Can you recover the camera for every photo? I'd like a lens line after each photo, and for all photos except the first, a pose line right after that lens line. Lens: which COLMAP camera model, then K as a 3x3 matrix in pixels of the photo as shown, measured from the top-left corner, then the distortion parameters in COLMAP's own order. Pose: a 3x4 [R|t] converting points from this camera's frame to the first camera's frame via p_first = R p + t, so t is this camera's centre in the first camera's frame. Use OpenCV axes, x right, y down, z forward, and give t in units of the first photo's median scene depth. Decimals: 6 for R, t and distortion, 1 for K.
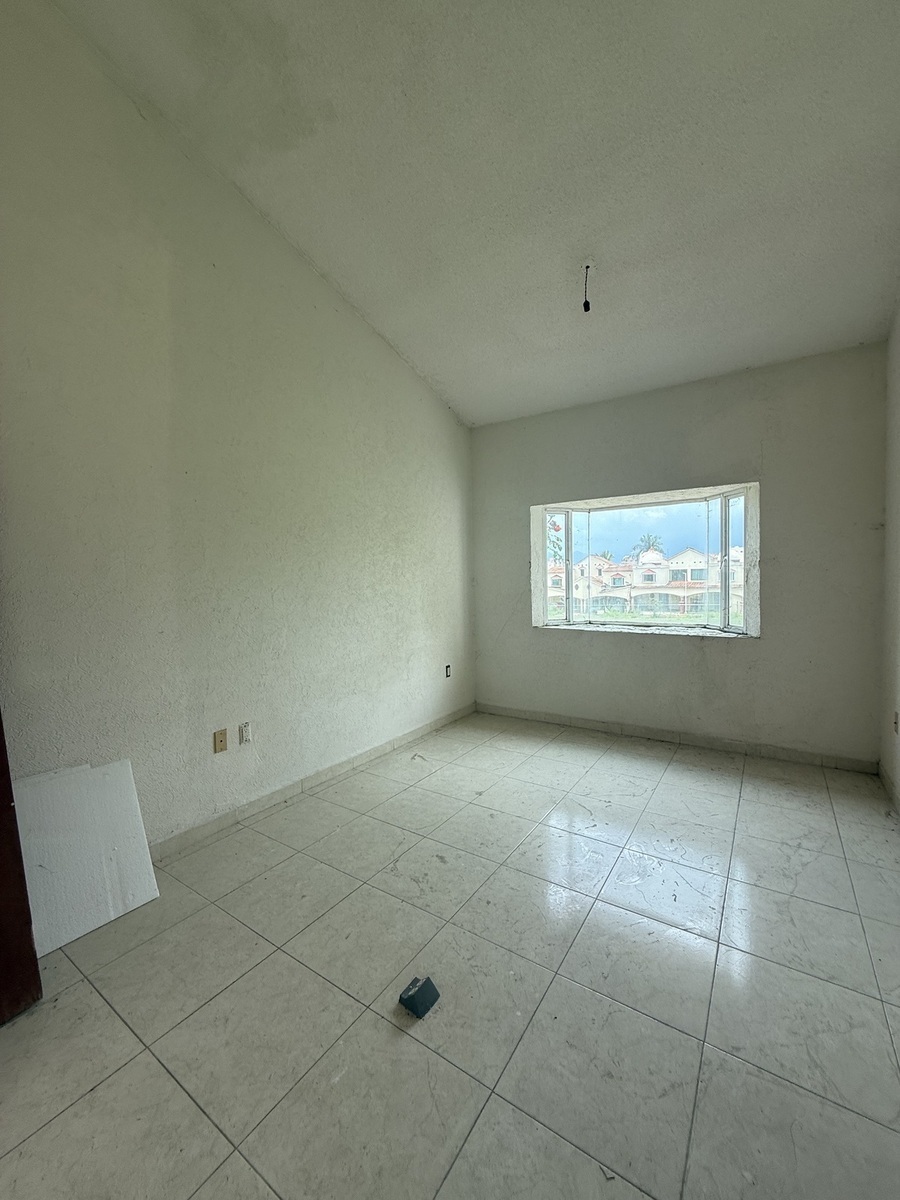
lens RADIAL K [[476.8, 0, 448.1], [0, 476.8, 603.6], [0, 0, 1]] dist [-0.002813, 0.001094]
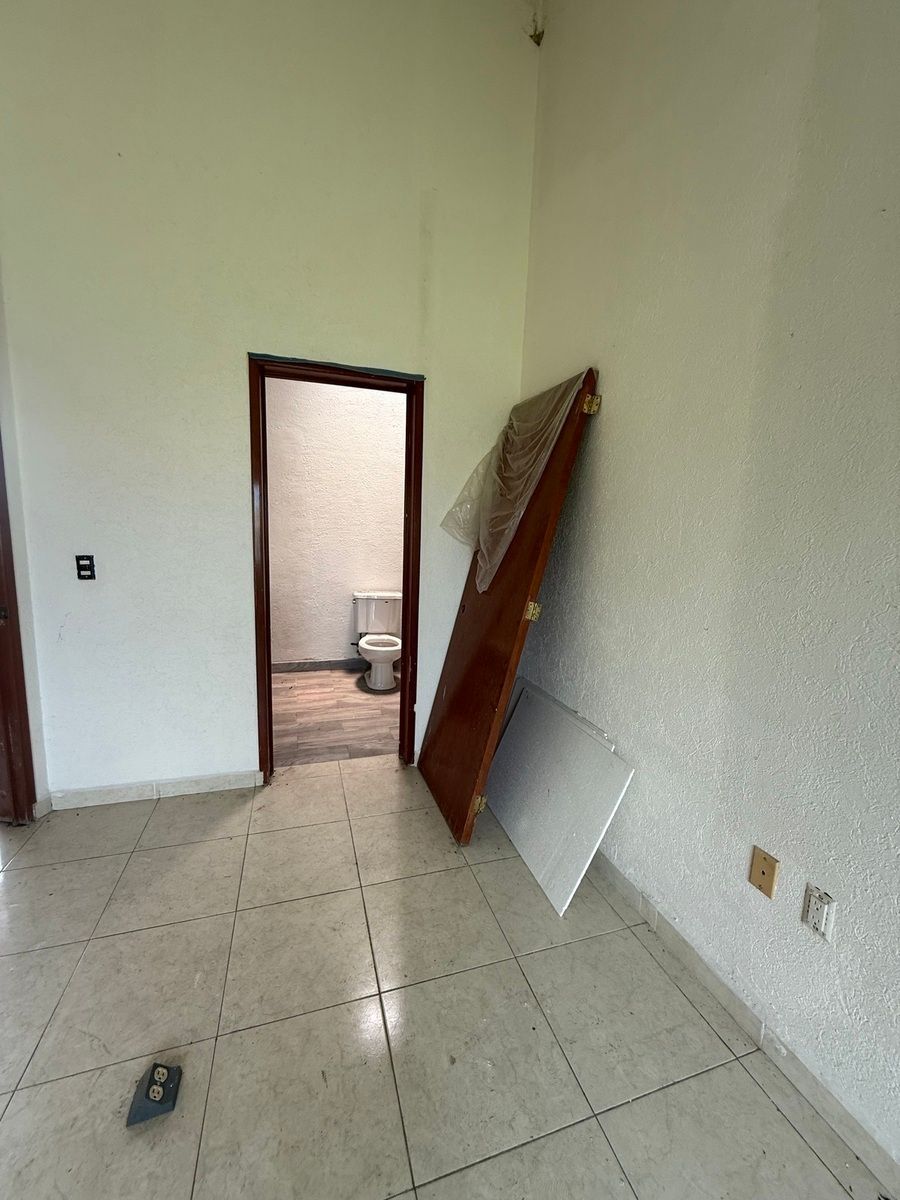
lens RADIAL K [[476.8, 0, 445.1], [0, 476.8, 595.0], [0, 0, 1]] dist [-0.002813, 0.001094]
pose [[-0.621682, 0.103028, -0.776464, 0.157737], [-0.058691, 0.982397, 0.177345, -0.111419], [0.781068, 0.155824, -0.604692, 1.688501]]
